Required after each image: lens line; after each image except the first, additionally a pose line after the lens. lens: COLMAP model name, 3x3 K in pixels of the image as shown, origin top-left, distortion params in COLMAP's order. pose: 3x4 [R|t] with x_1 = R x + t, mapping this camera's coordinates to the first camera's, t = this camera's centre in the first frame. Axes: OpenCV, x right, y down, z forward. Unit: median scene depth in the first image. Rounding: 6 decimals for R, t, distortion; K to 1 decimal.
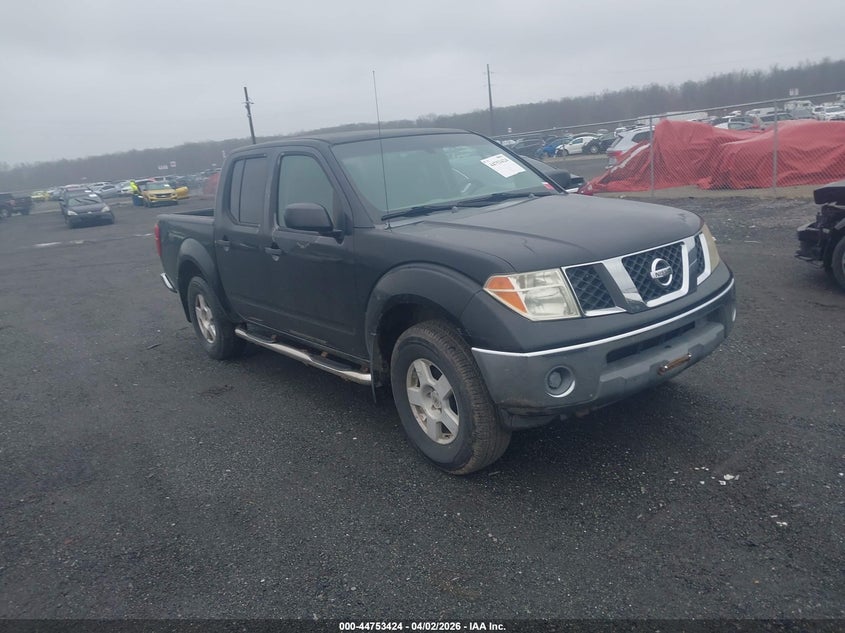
lens RADIAL K [[625.9, 0, 422.5], [0, 625.9, 316.5], [0, 0, 1]] dist [0.002699, 0.000154]
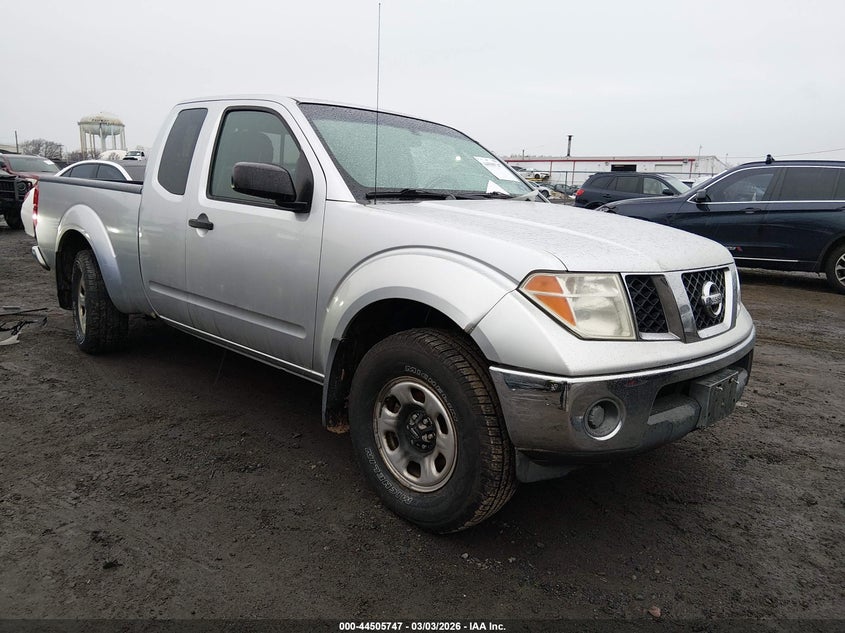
lens RADIAL K [[625.9, 0, 422.5], [0, 625.9, 316.5], [0, 0, 1]] dist [0.002699, 0.000154]
pose [[0.976075, 0.115400, 0.184285, -0.152264], [-0.105445, 0.992429, -0.062971, 0.048818], [-0.190157, 0.042032, 0.980854, 0.274265]]
